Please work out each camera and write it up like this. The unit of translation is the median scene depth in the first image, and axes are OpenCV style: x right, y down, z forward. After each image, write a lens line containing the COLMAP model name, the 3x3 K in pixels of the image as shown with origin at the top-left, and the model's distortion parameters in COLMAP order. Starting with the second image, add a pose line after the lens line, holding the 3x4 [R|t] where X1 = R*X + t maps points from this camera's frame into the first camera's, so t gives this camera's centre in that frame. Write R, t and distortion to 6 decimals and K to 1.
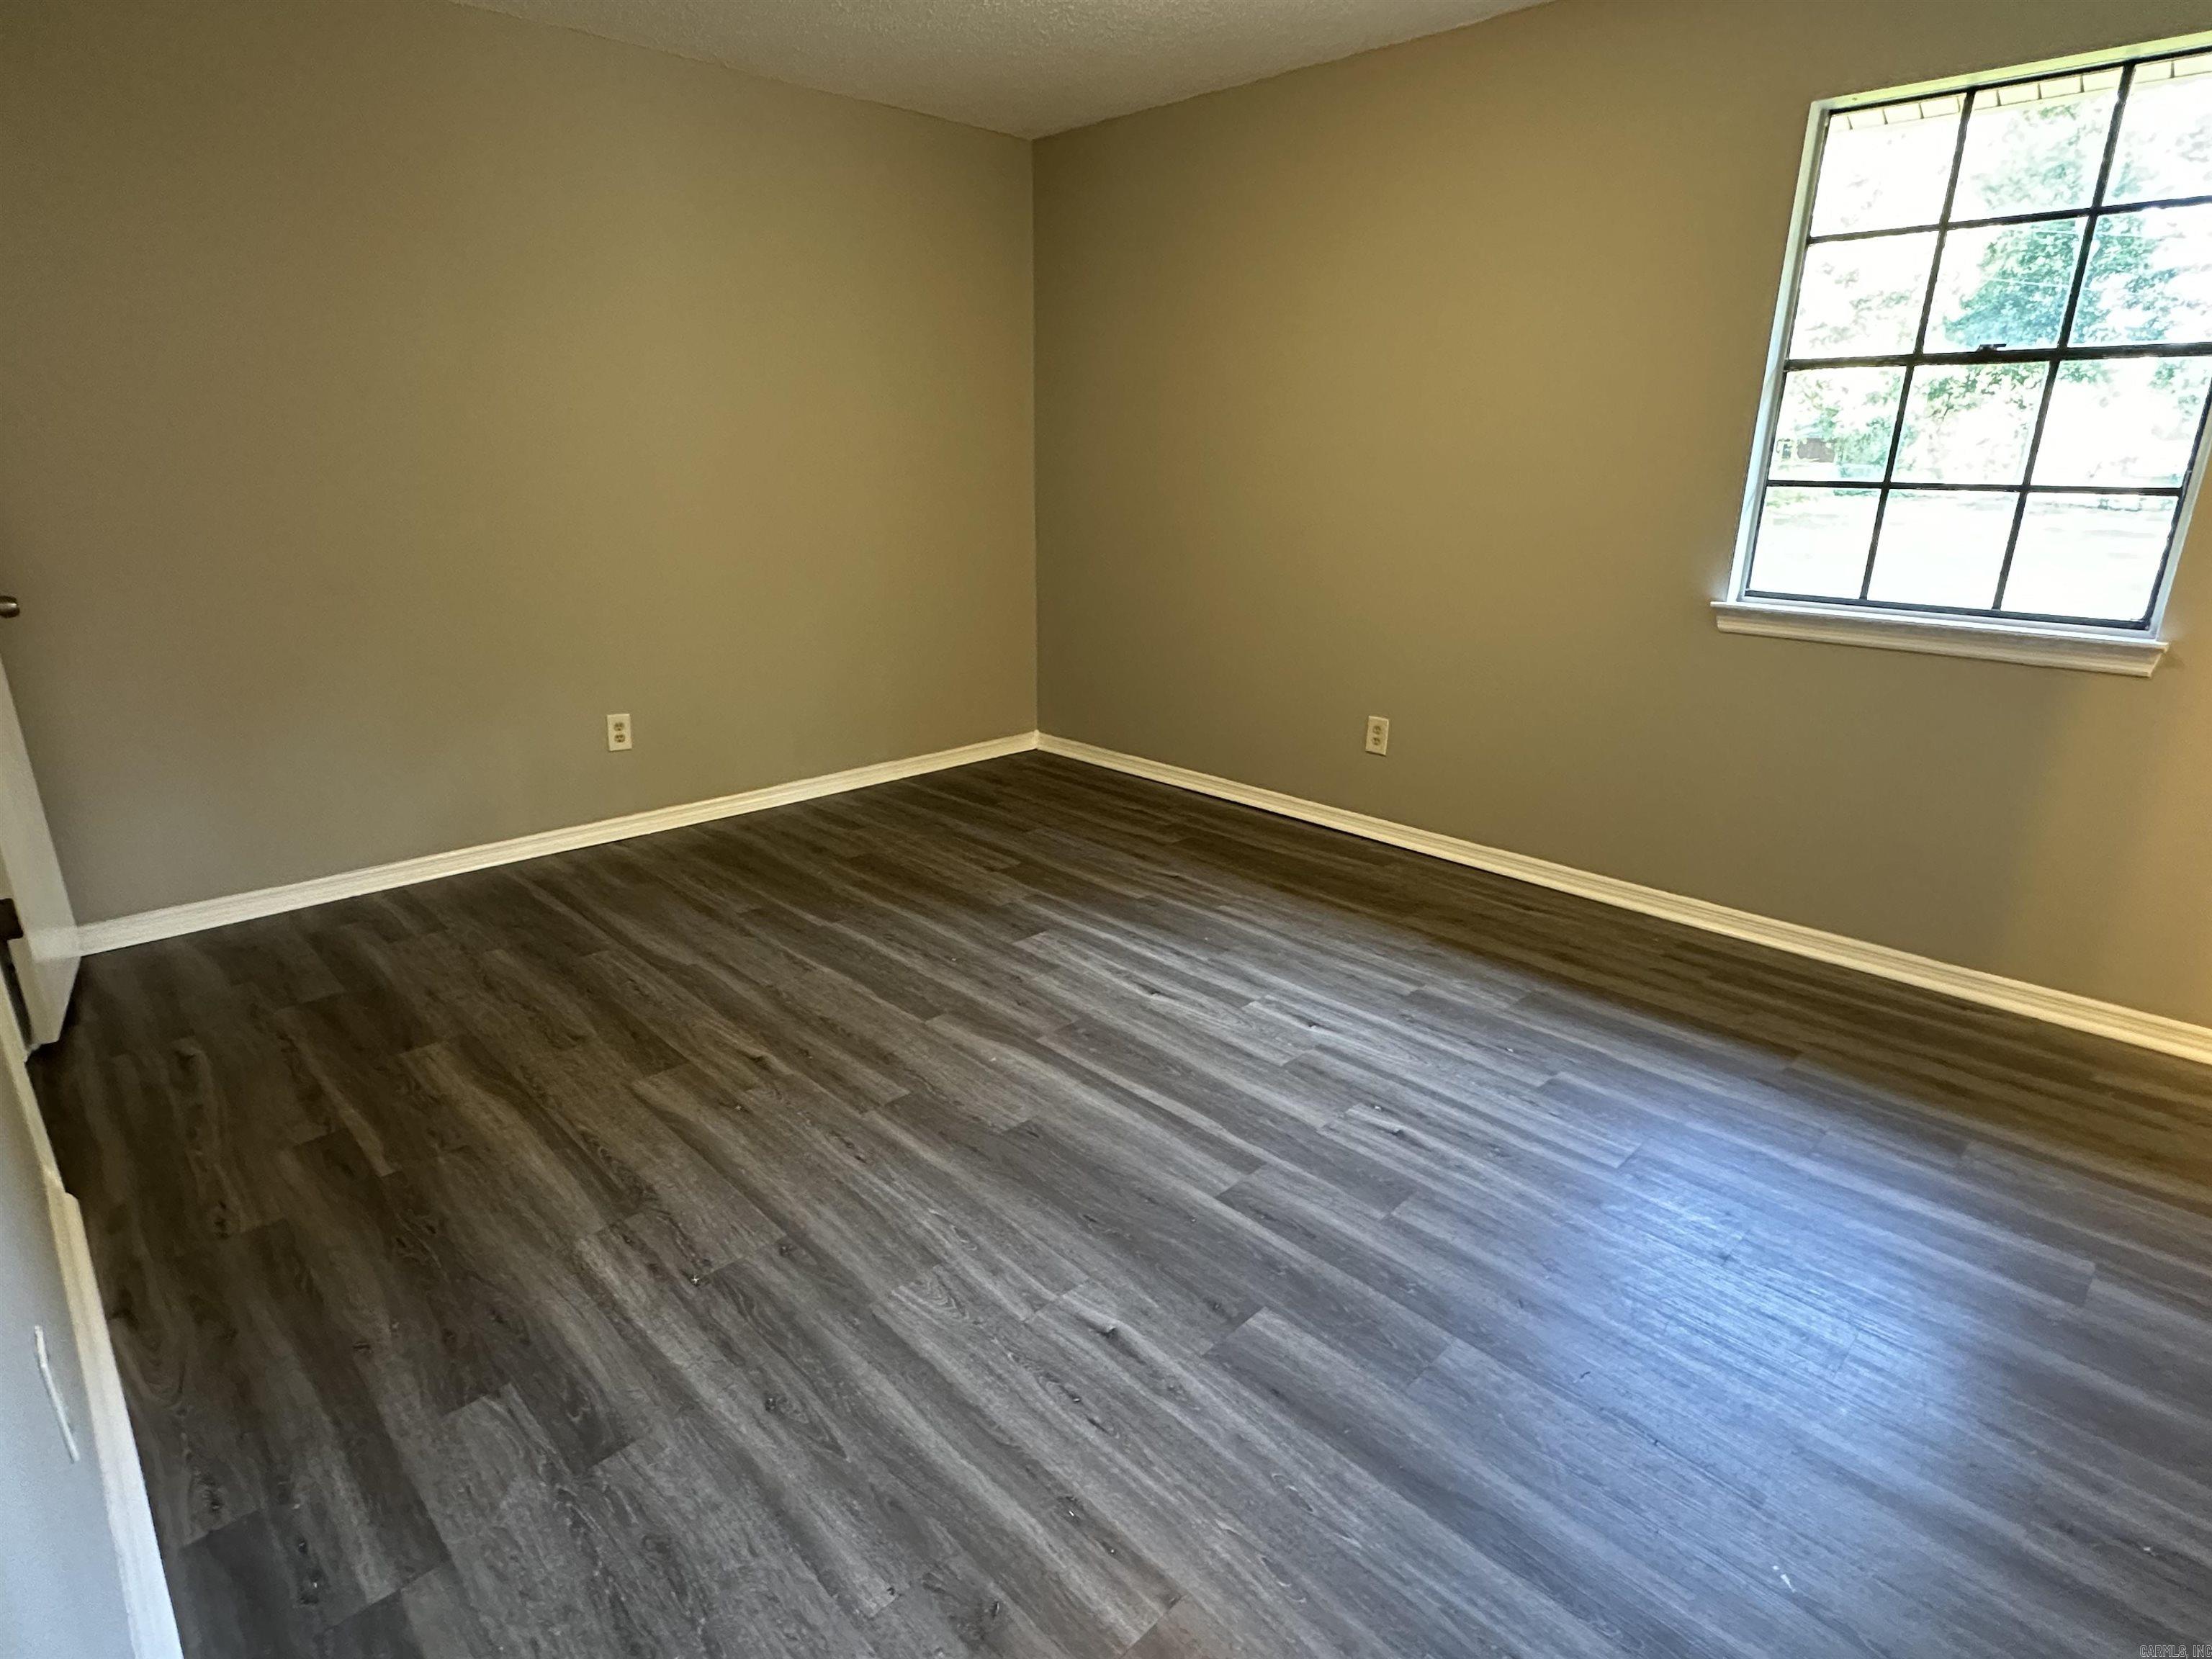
lens RADIAL K [[1162.6, 0, 1102.7], [0, 1162.6, 832.7], [0, 0, 1]] dist [-0.005291, 0.000435]
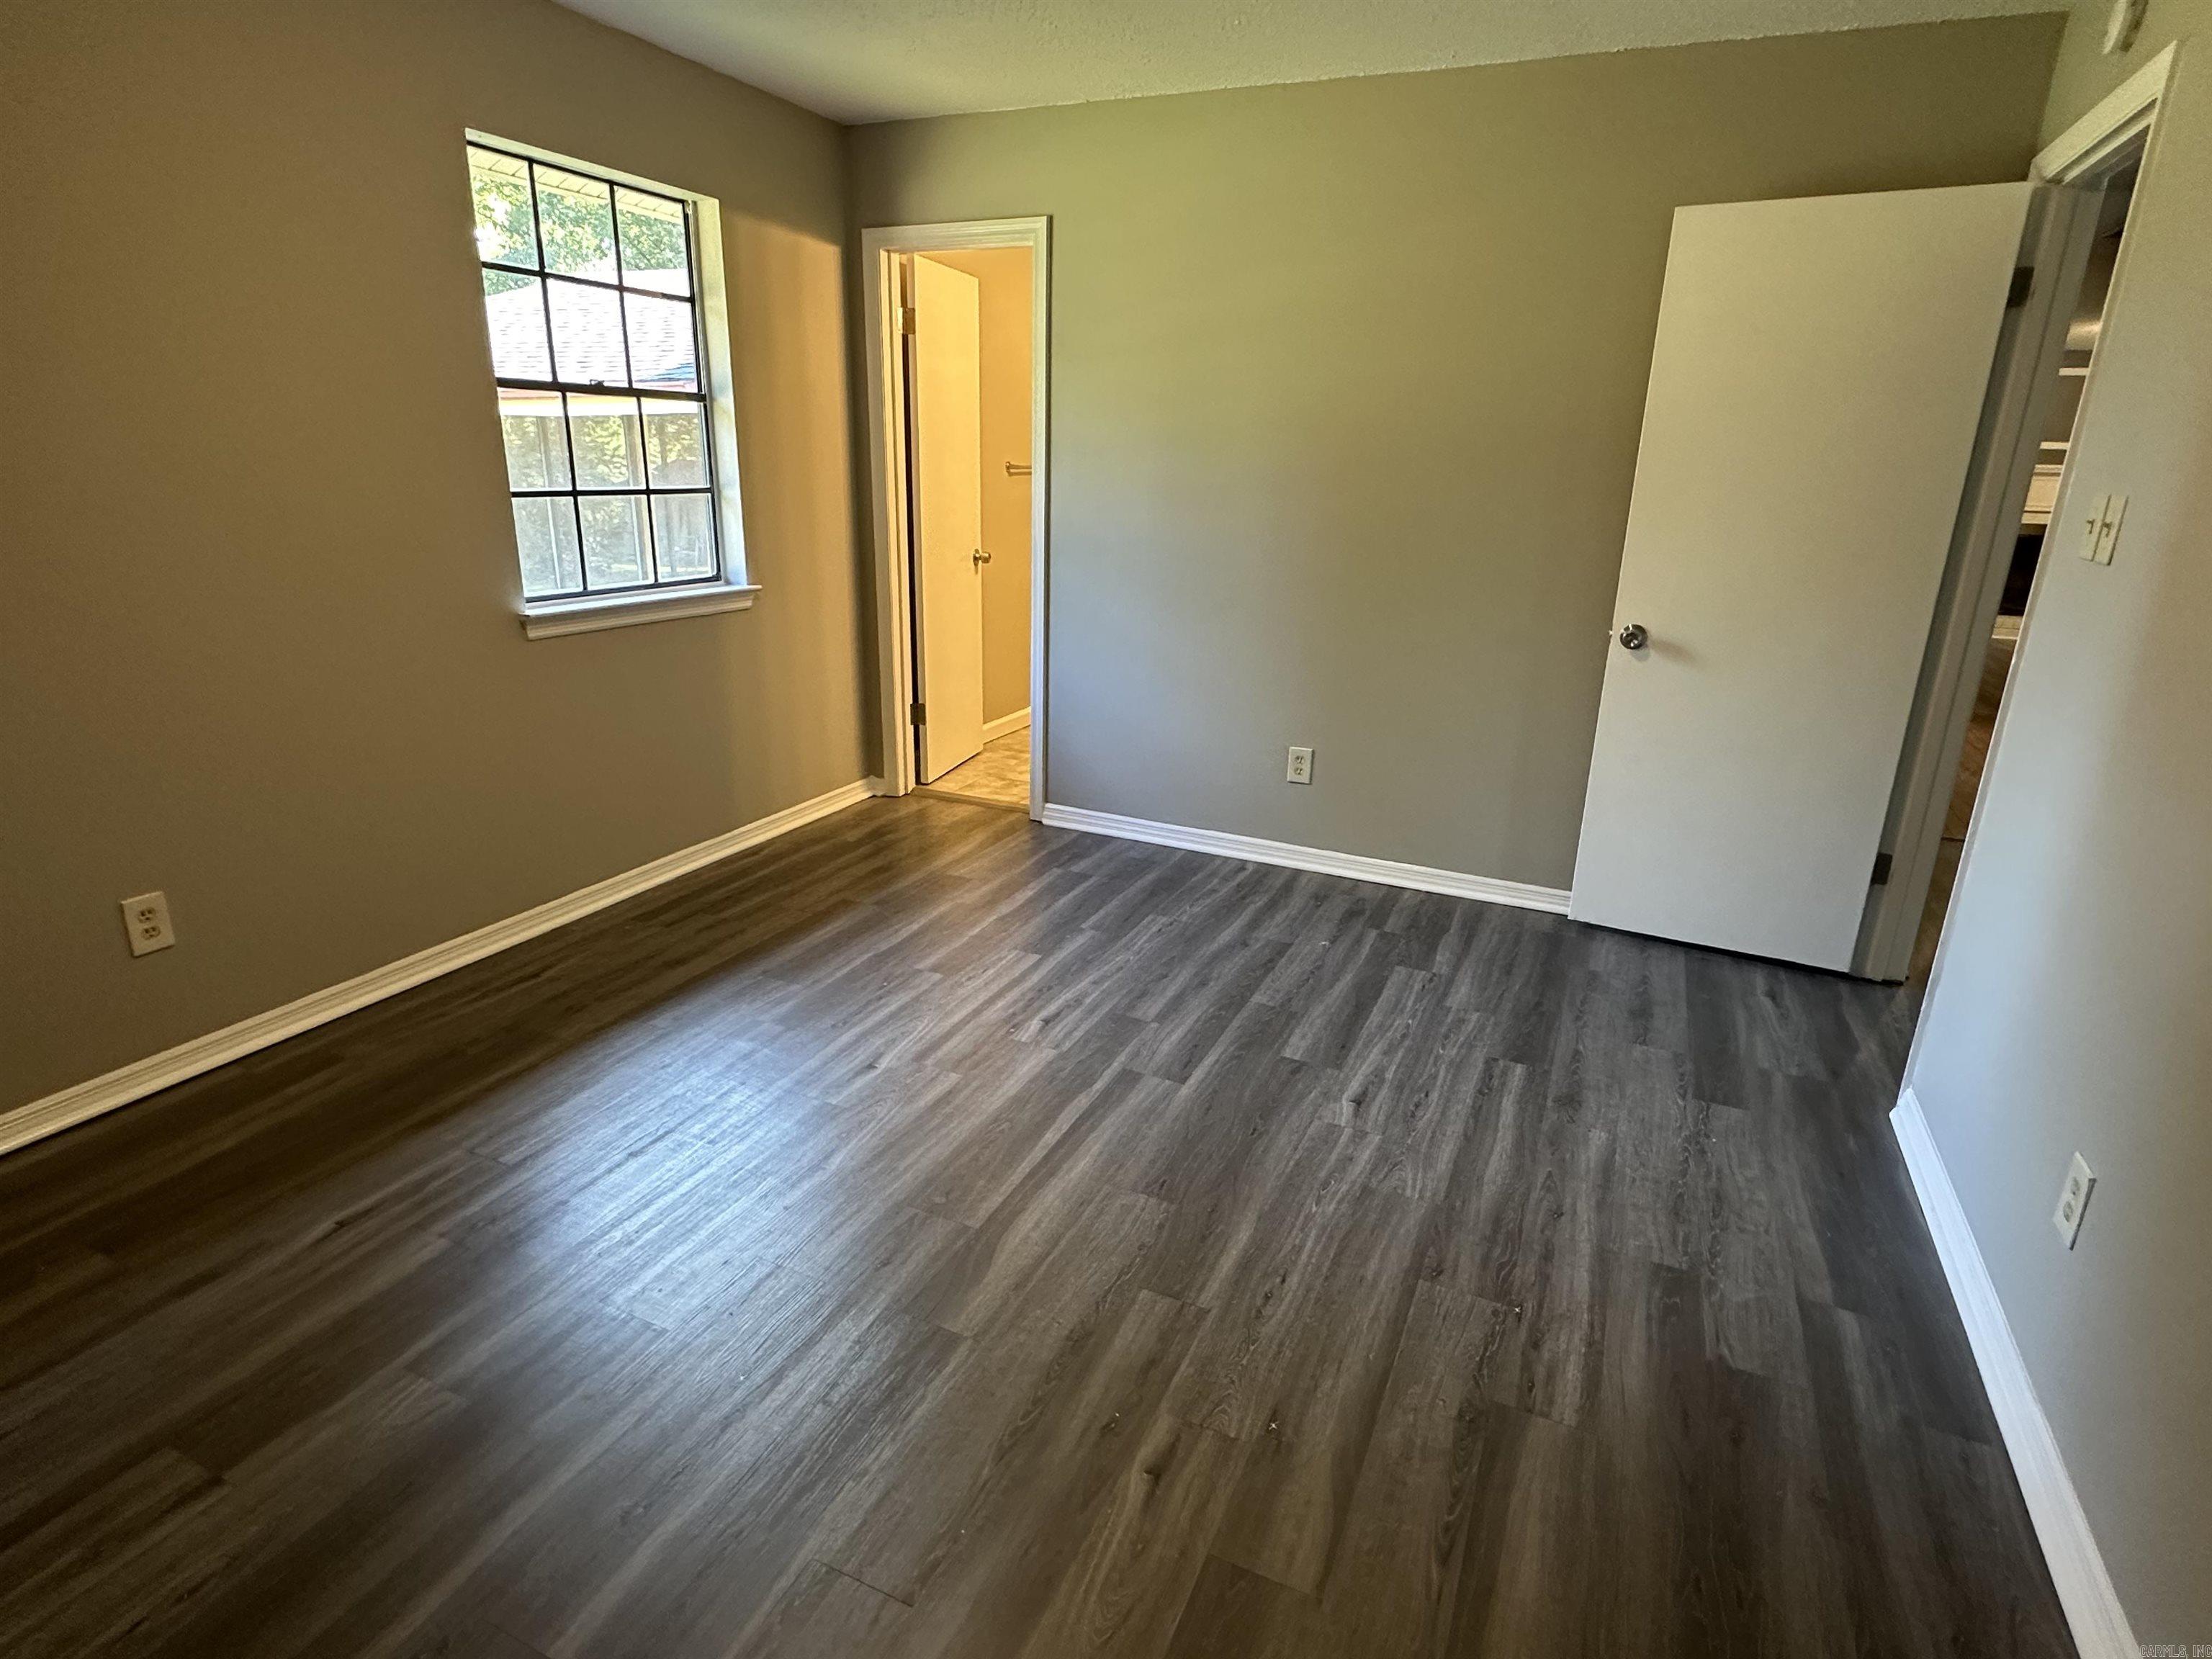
lens RADIAL K [[1162.6, 0, 1102.7], [0, 1162.6, 832.7], [0, 0, 1]] dist [-0.005291, 0.000435]
pose [[-0.357102, -0.304782, 0.882942, -0.875058], [0.262006, 0.874634, 0.407882, -0.449258], [-0.896566, 0.376991, -0.232479, 1.224410]]
